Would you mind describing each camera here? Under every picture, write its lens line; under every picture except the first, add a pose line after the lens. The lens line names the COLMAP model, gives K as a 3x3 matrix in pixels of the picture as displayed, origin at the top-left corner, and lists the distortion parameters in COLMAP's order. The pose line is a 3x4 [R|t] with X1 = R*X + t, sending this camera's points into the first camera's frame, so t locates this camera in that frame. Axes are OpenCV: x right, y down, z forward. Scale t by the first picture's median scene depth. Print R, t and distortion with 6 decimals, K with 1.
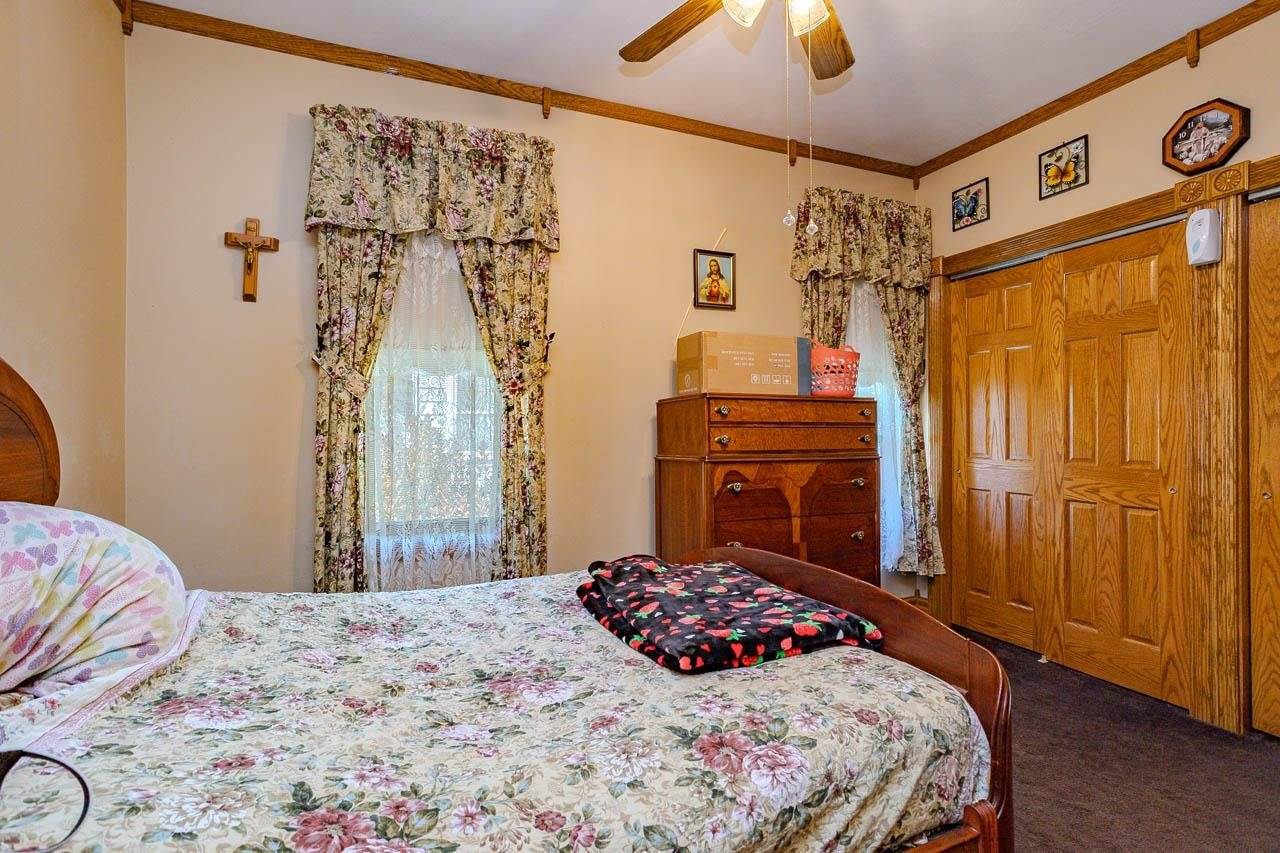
lens RADIAL K [[617.7, 0, 636.4], [0, 617.7, 425.5], [0, 0, 1]] dist [-0.052678, 0.031008]
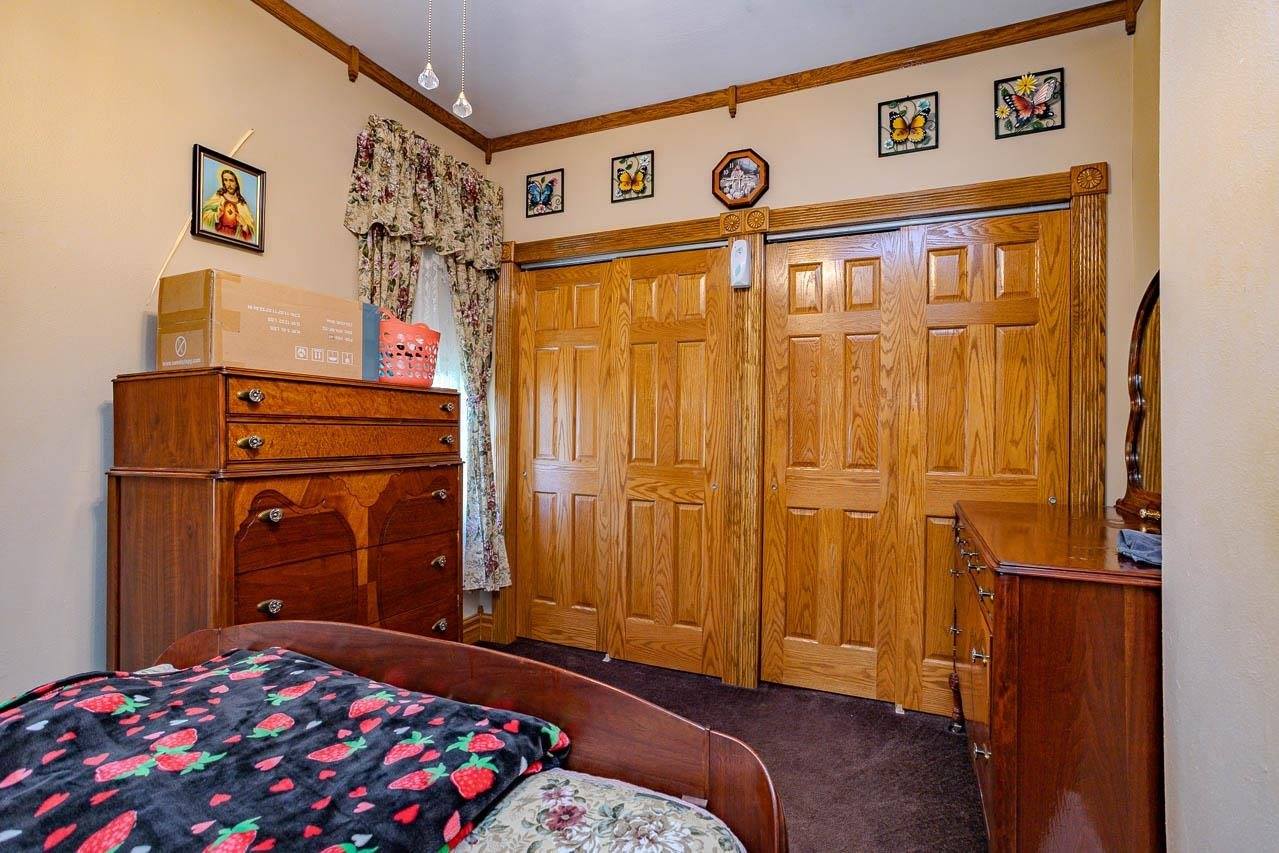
lens RADIAL K [[617.2, 0, 635.9], [0, 617.2, 425.5], [0, 0, 1]] dist [-0.052678, 0.031008]
pose [[0.722856, 0.013696, 0.690863, -0.005072], [-0.015744, 0.999870, -0.003348, 0.001420], [-0.690819, -0.008456, 0.722978, 0.263308]]
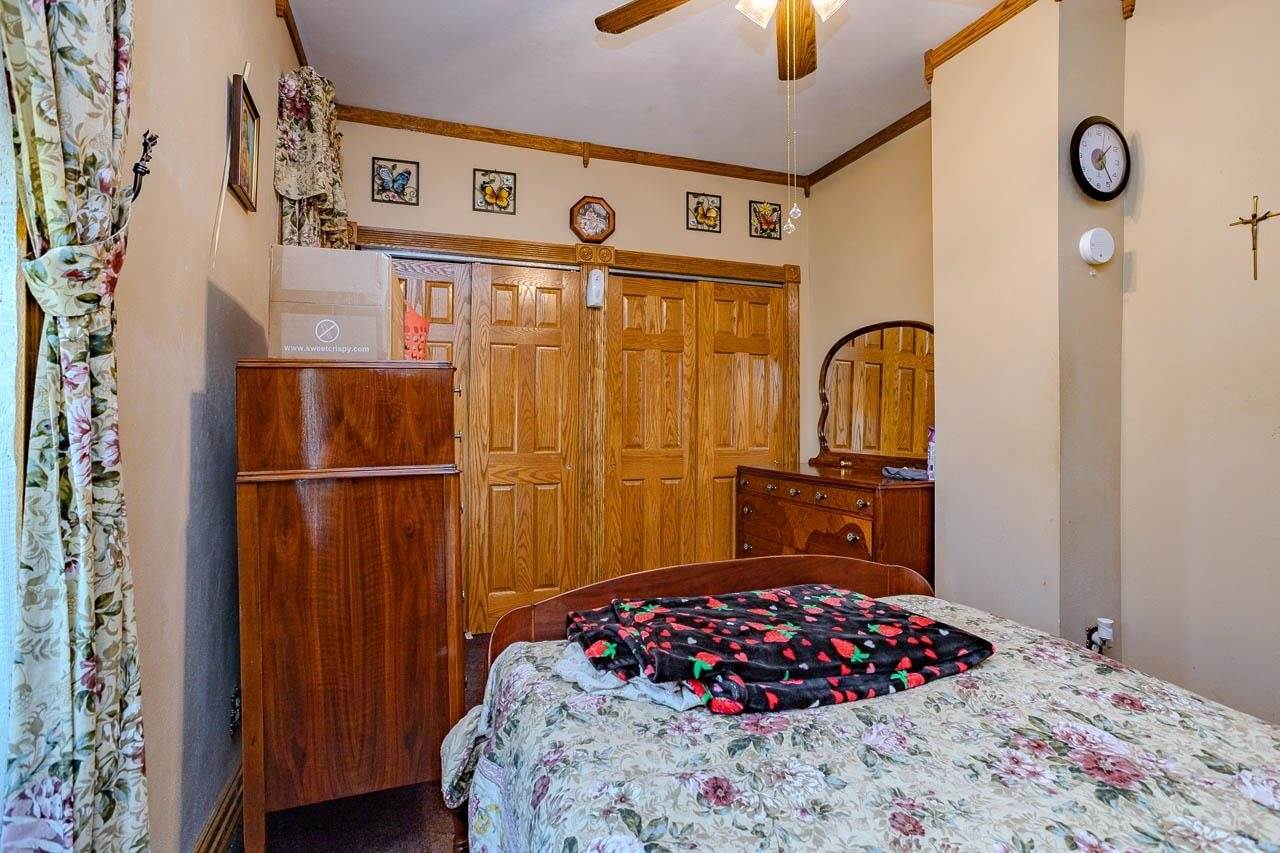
lens RADIAL K [[621.9, 0, 640.1], [0, 621.9, 414.9], [0, 0, 1]] dist [-0.058270, 0.044212]
pose [[0.048031, 0.013878, 0.998749, -0.470594], [-0.008514, 0.999873, -0.013485, 0.006766], [-0.998810, -0.007856, 0.048143, 0.737736]]
